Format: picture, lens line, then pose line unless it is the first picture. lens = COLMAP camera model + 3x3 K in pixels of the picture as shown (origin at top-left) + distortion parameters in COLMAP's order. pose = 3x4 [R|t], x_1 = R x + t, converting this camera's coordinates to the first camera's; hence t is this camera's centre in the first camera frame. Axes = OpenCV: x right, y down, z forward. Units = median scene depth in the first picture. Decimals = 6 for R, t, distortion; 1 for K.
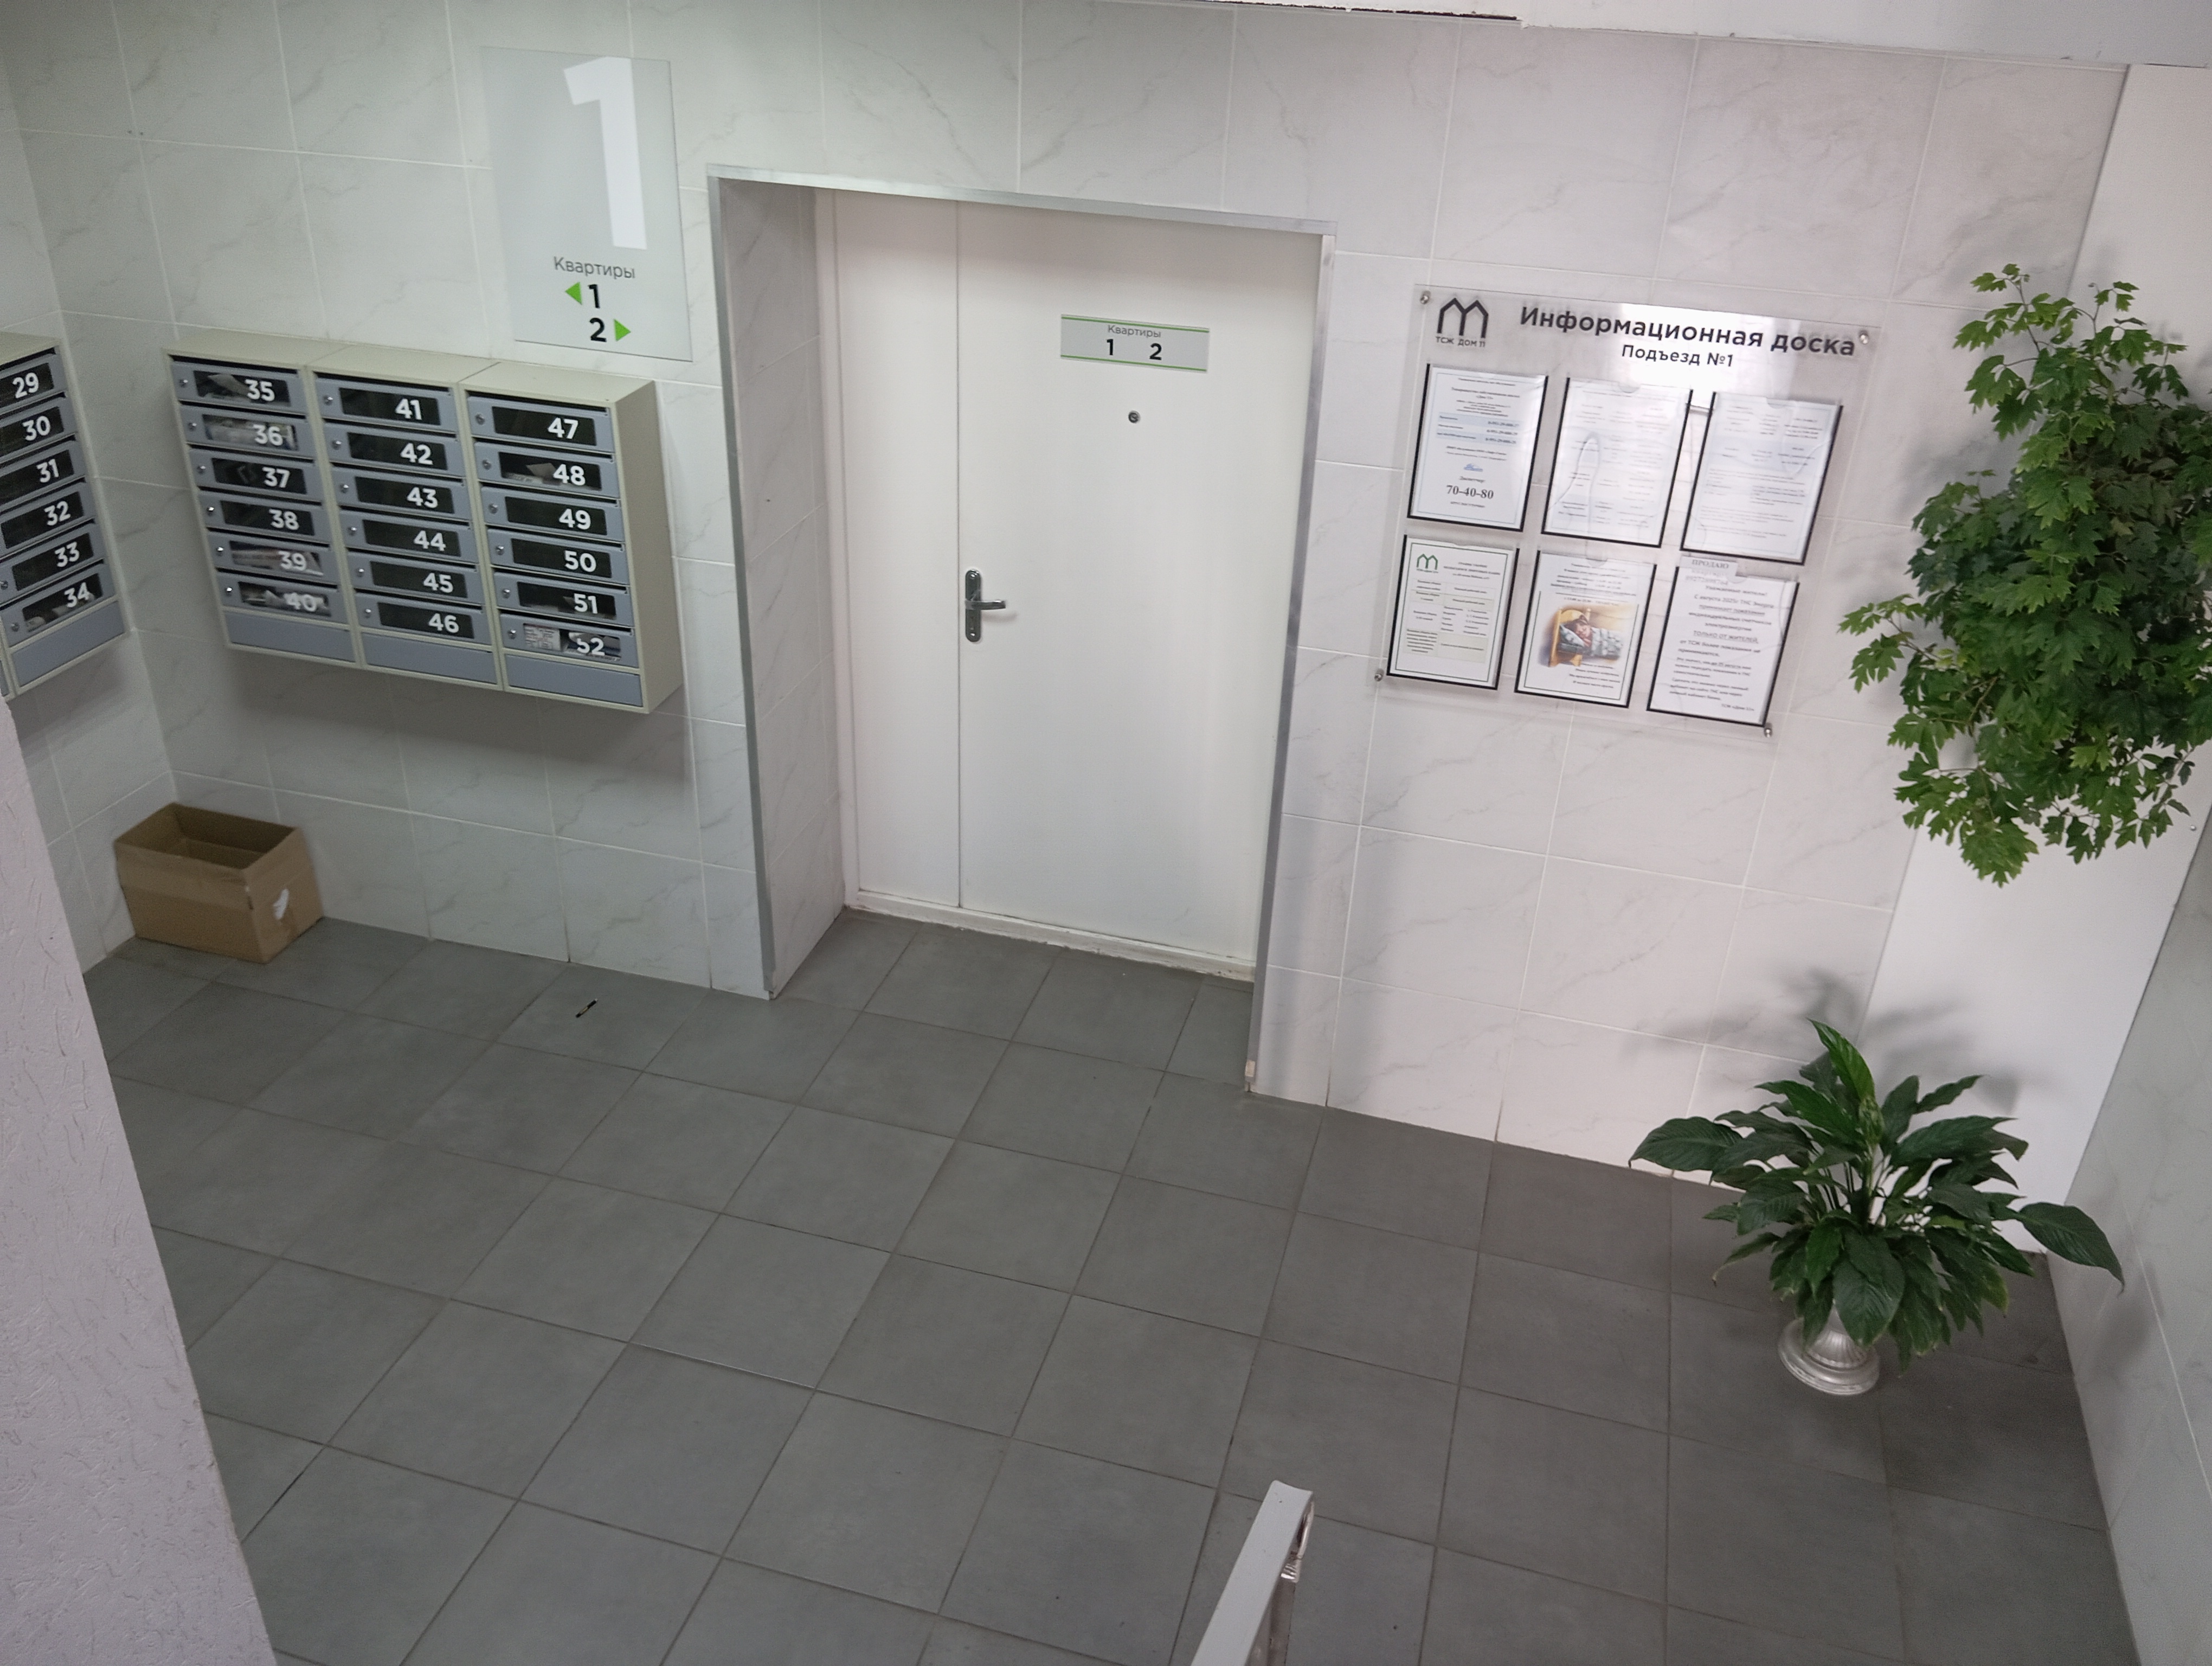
lens RADIAL K [[1842.0, 0, 1096.0], [0, 1842.0, 841.6], [0, 0, 1]] dist [0.023695, -0.096872]
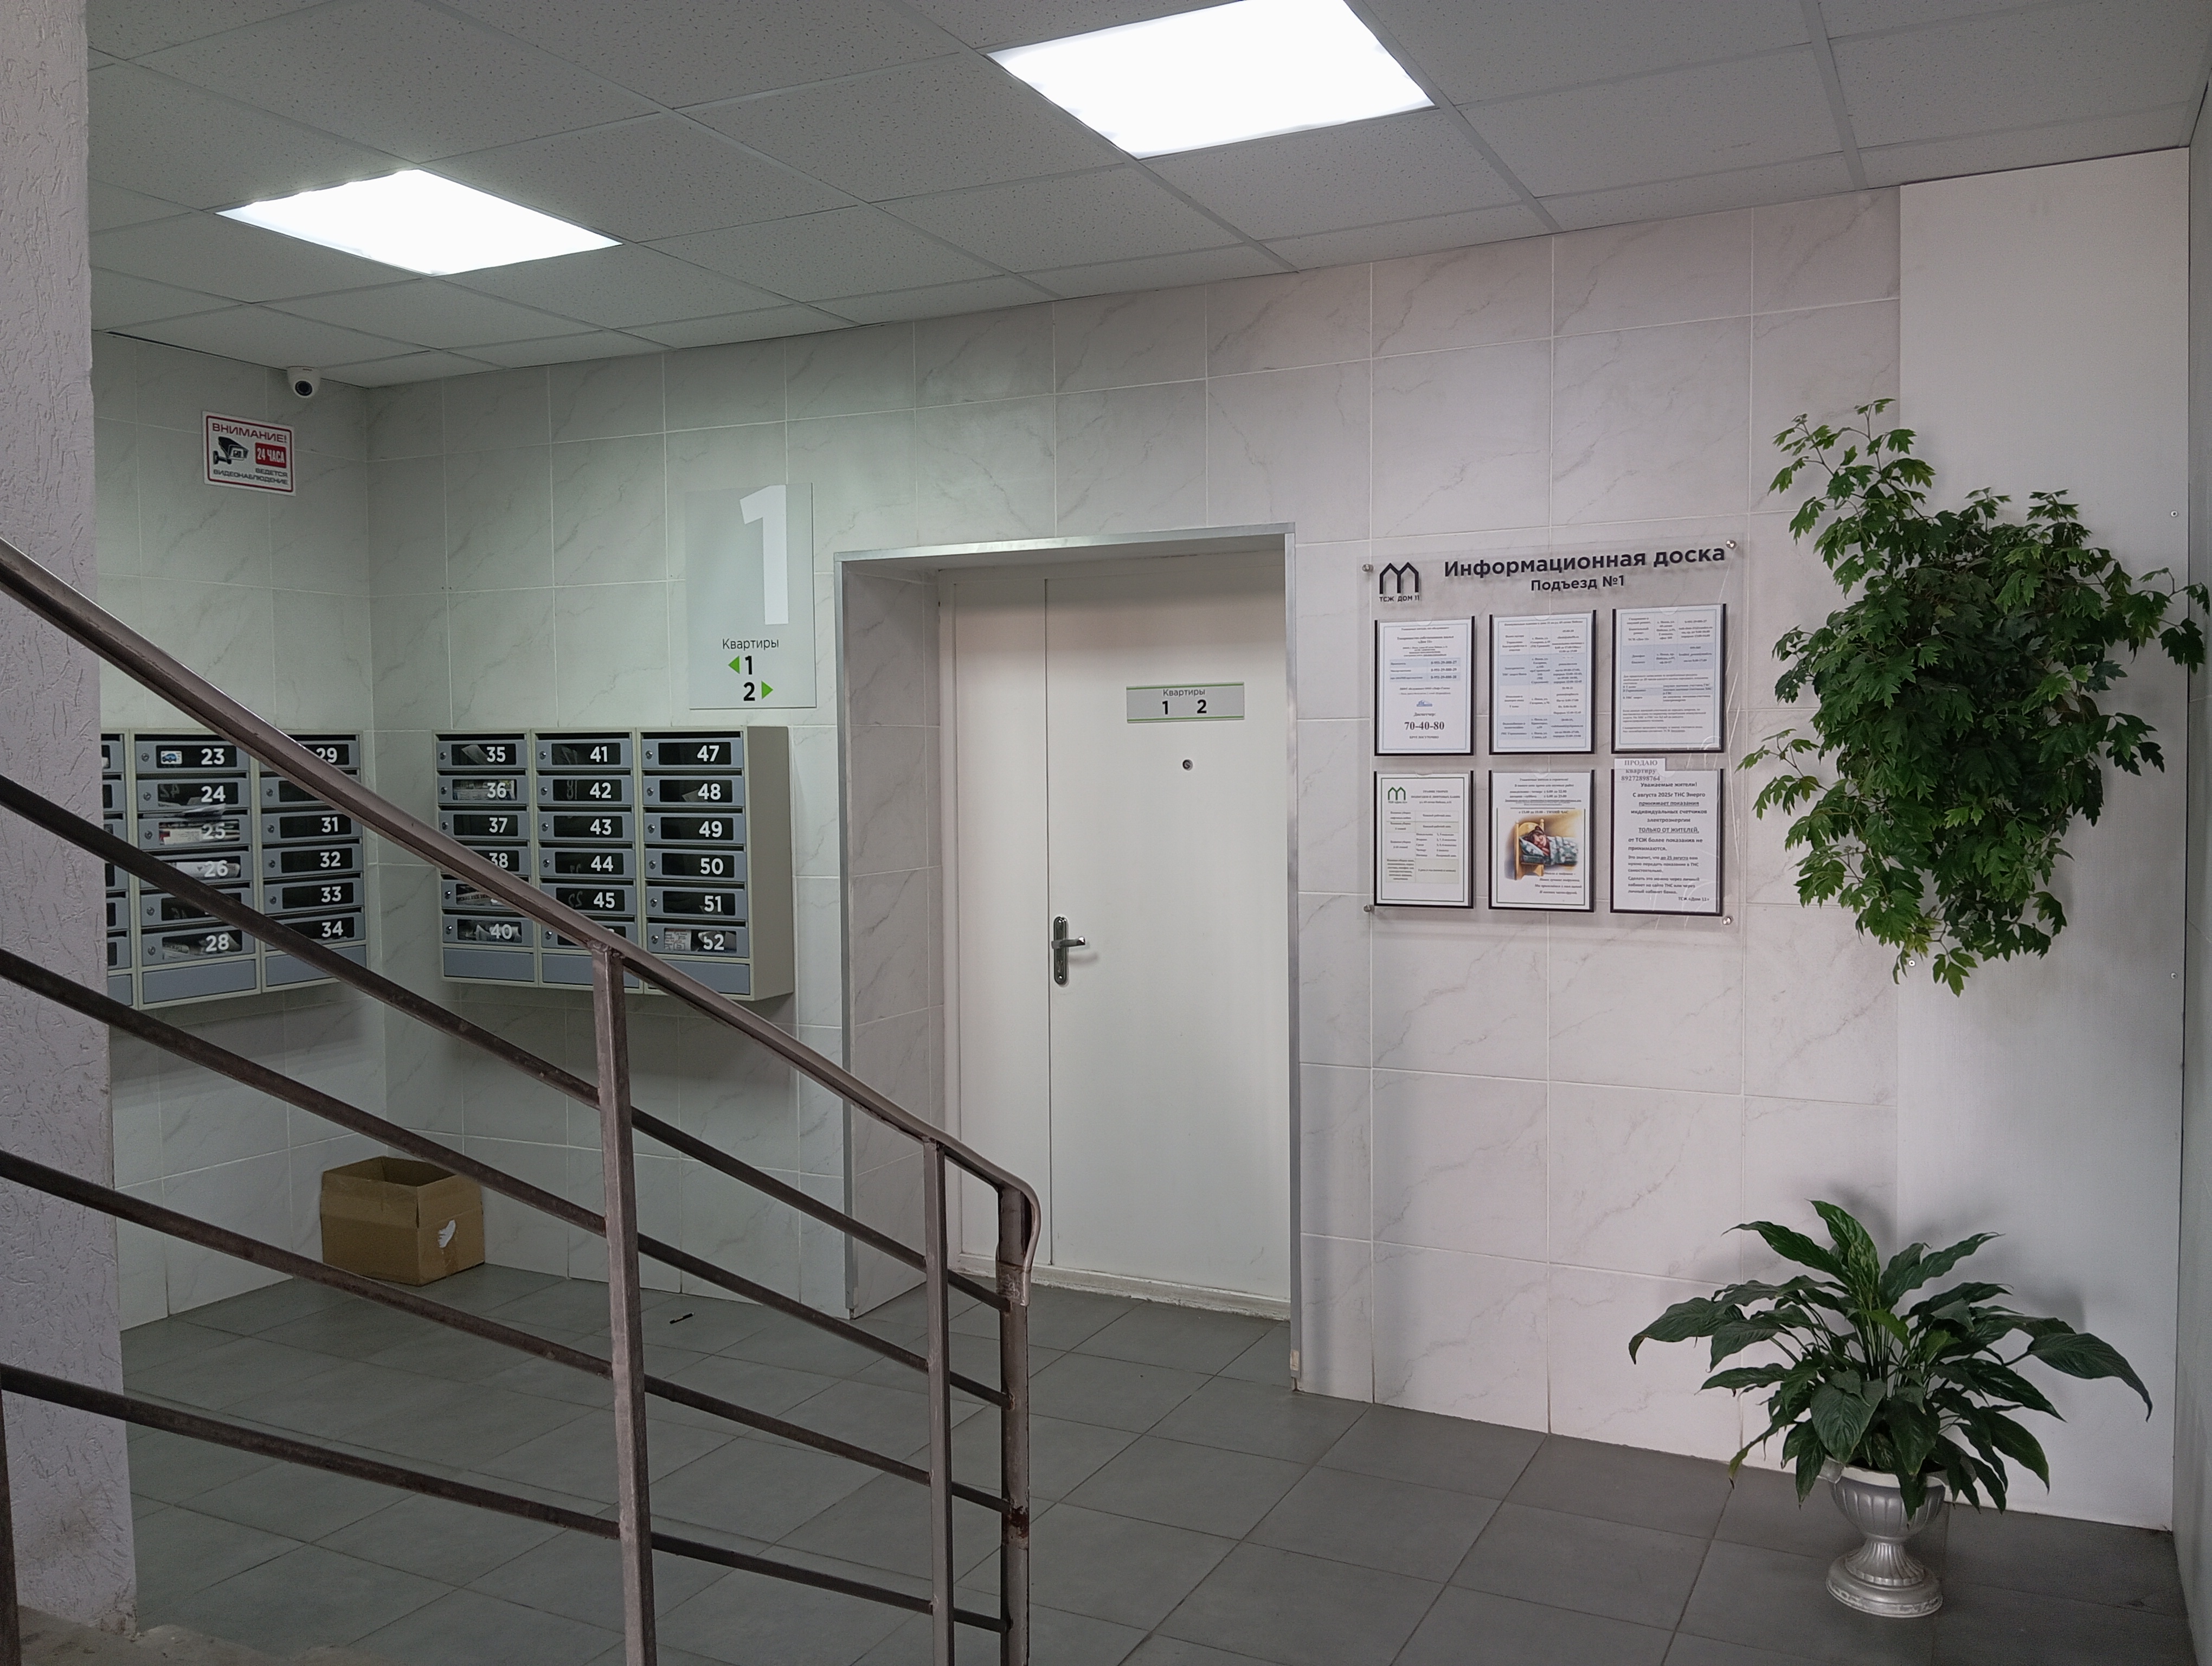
lens RADIAL K [[1842.0, 0, 1099.4], [0, 1842.0, 831.0], [0, 0, 1]] dist [0.023695, -0.096872]
pose [[0.979108, -0.037541, -0.199847, 0.218690], [-0.060060, 0.885570, -0.460606, 0.384467], [0.194270, 0.462986, 0.864814, 0.002168]]
